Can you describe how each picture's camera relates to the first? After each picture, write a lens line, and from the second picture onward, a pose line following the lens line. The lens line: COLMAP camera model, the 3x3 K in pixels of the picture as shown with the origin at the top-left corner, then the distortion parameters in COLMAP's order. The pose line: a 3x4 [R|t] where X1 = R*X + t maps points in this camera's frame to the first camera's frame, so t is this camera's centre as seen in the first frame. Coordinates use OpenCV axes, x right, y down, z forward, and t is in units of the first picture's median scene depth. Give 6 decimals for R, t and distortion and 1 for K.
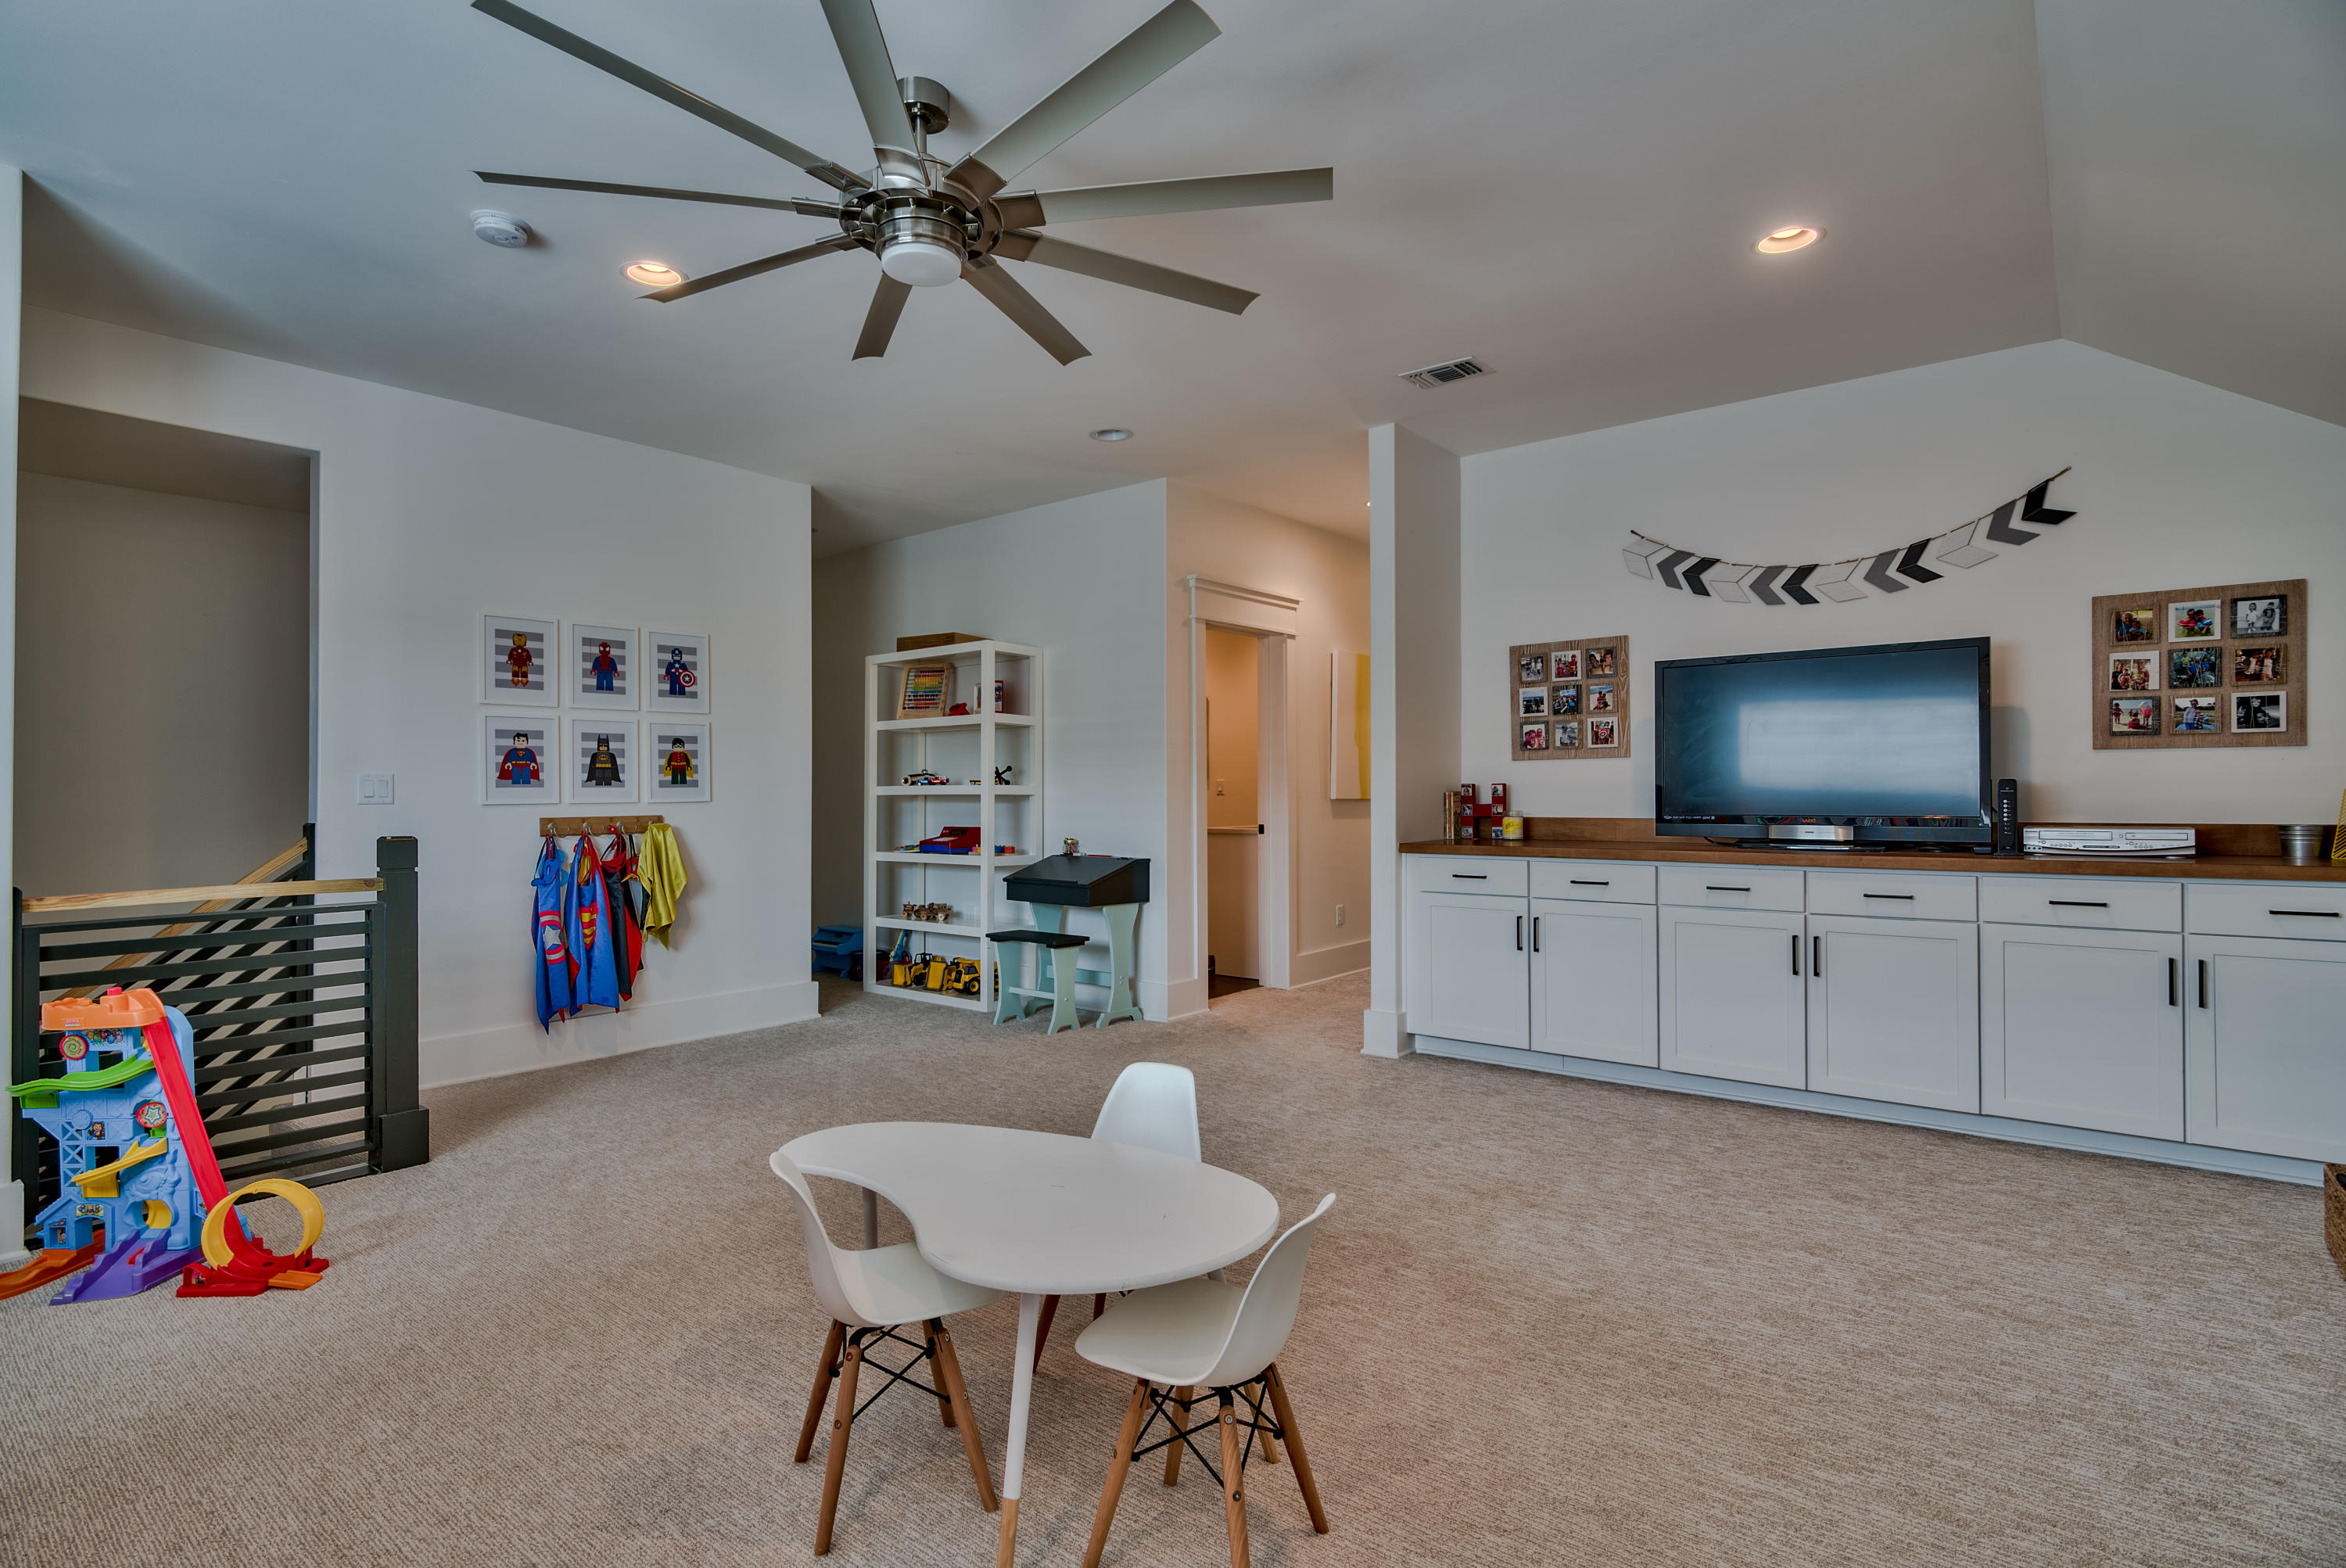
lens RADIAL K [[1149.7, 0, 1160.5], [0, 1149.7, 784.5], [0, 0, 1]] dist [-0.009264, 0.002147]
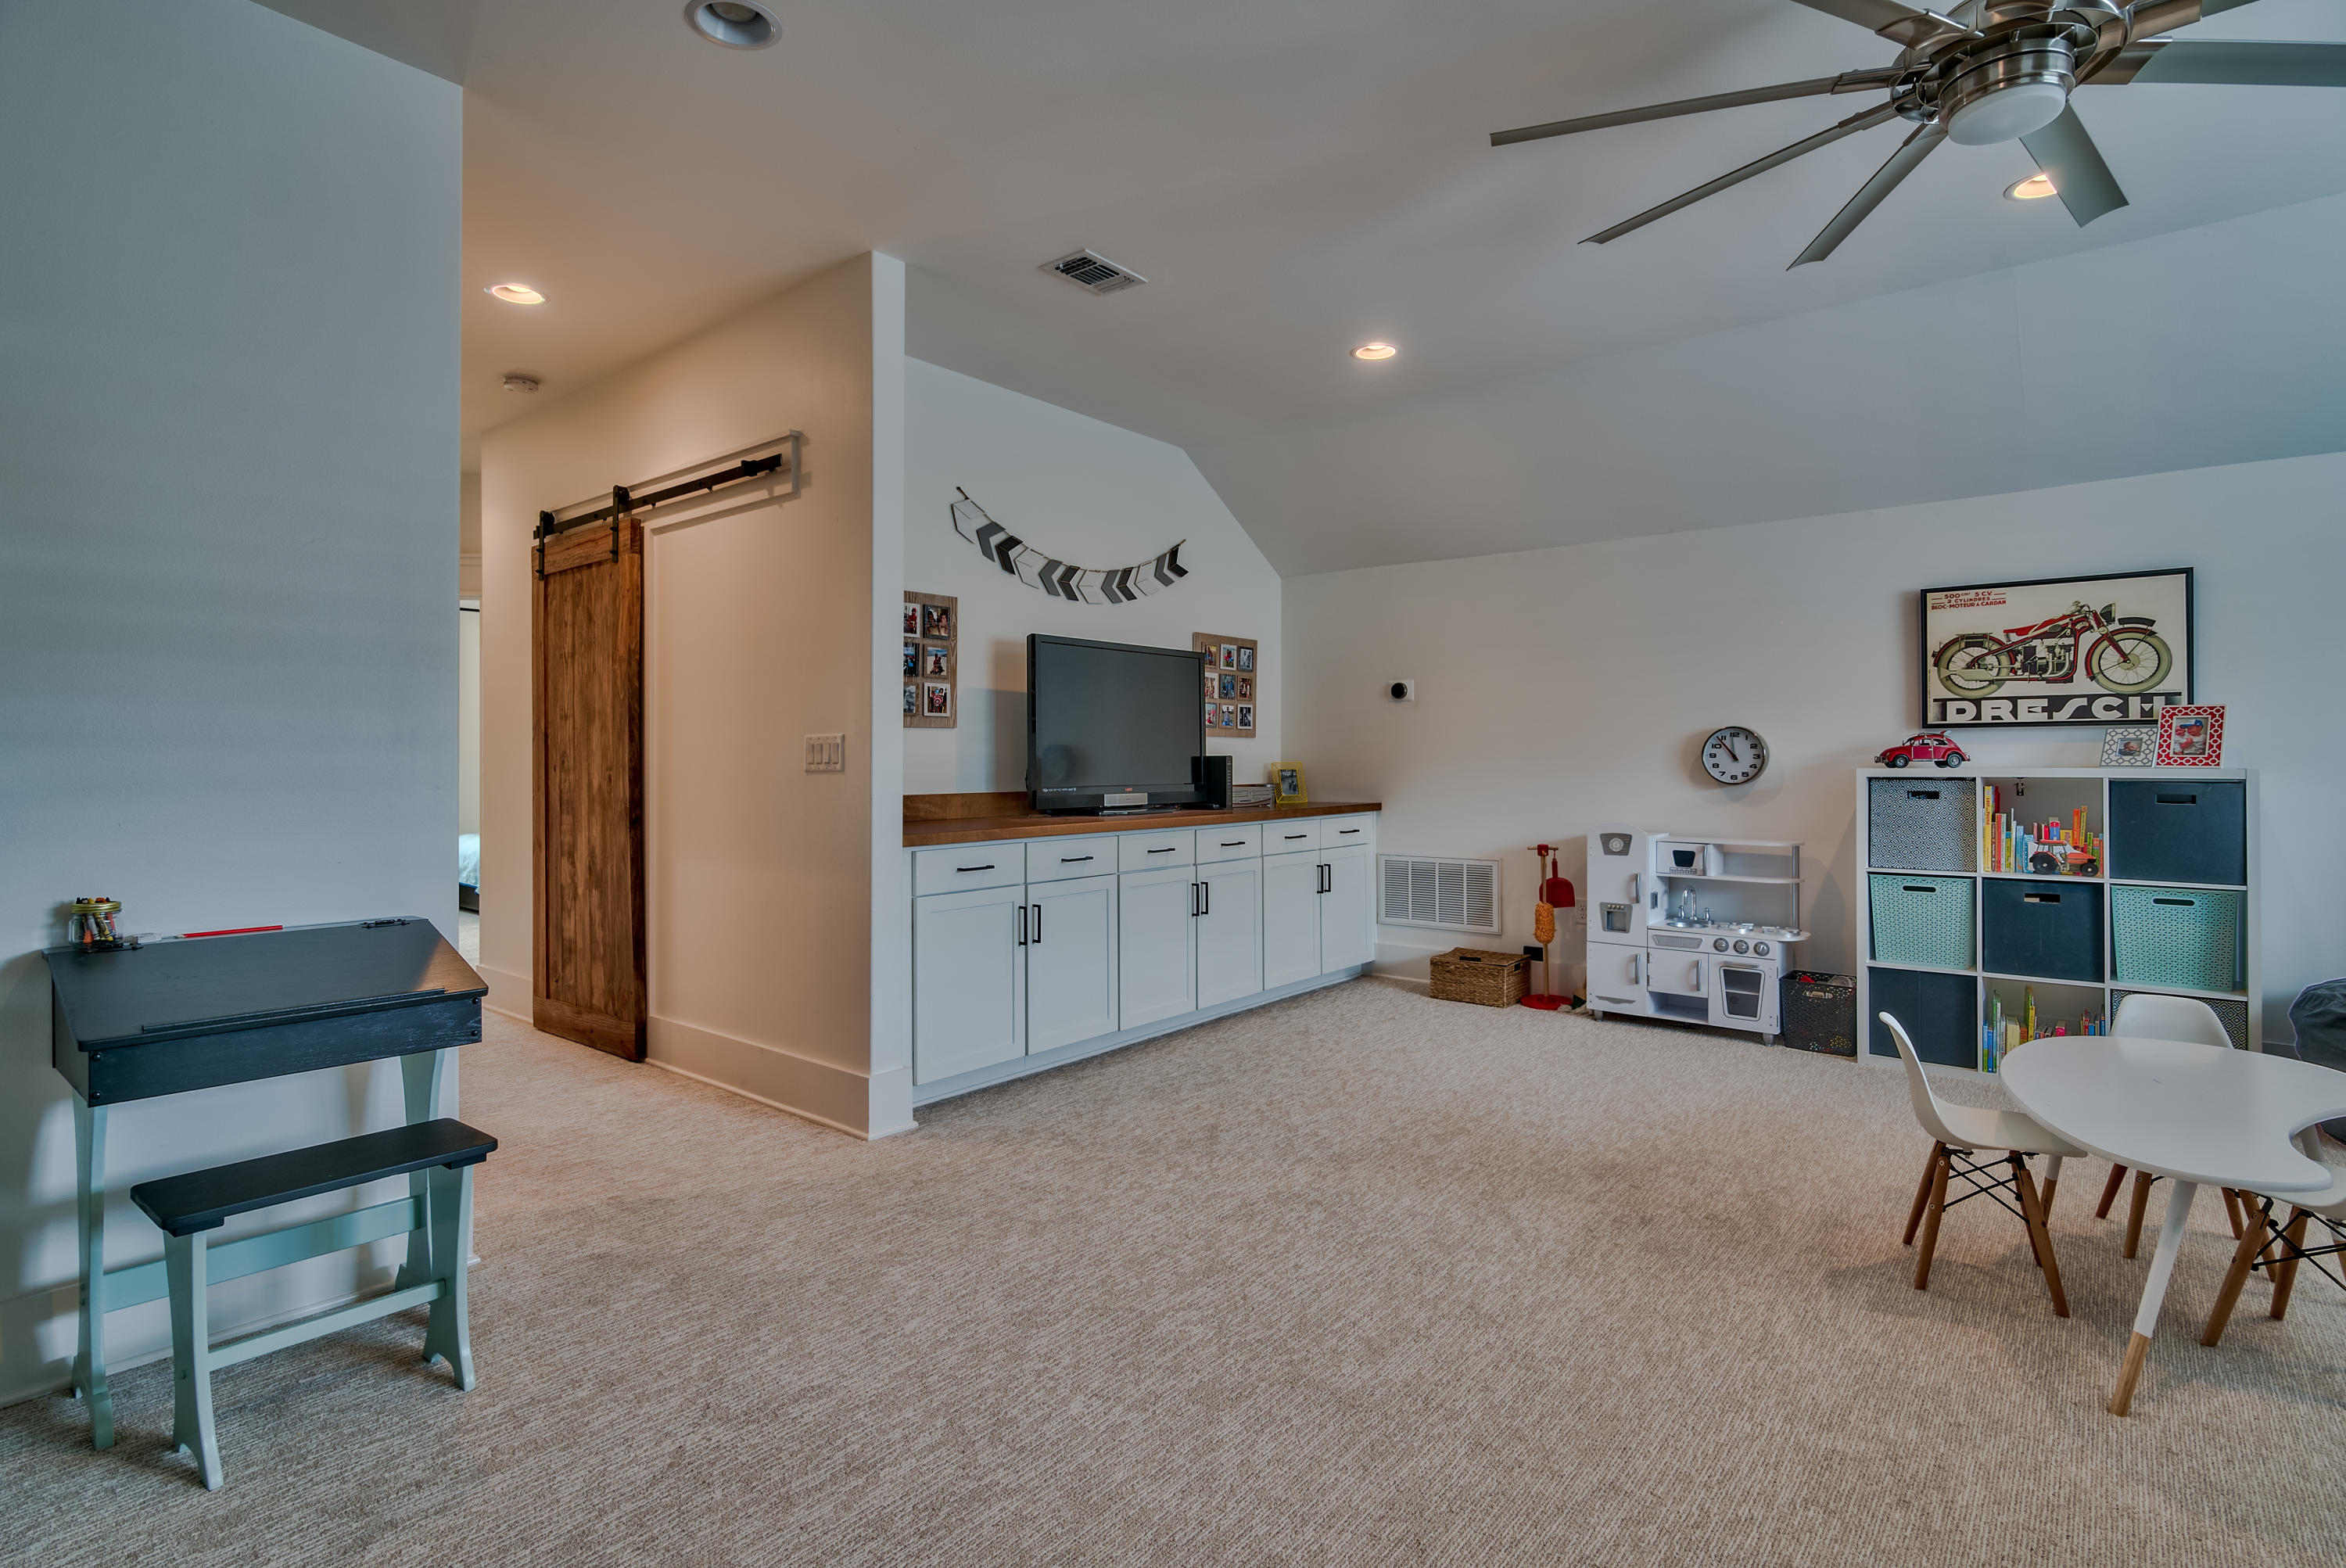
lens RADIAL K [[1149.7, 0, 1161.3], [0, 1149.7, 759.5], [0, 0, 1]] dist [-0.009264, 0.002147]
pose [[0.002119, 0.010869, 0.999939, -0.425025], [0.002362, 0.999938, -0.010874, 0.009710], [-0.999995, 0.002385, 0.002093, 0.675473]]
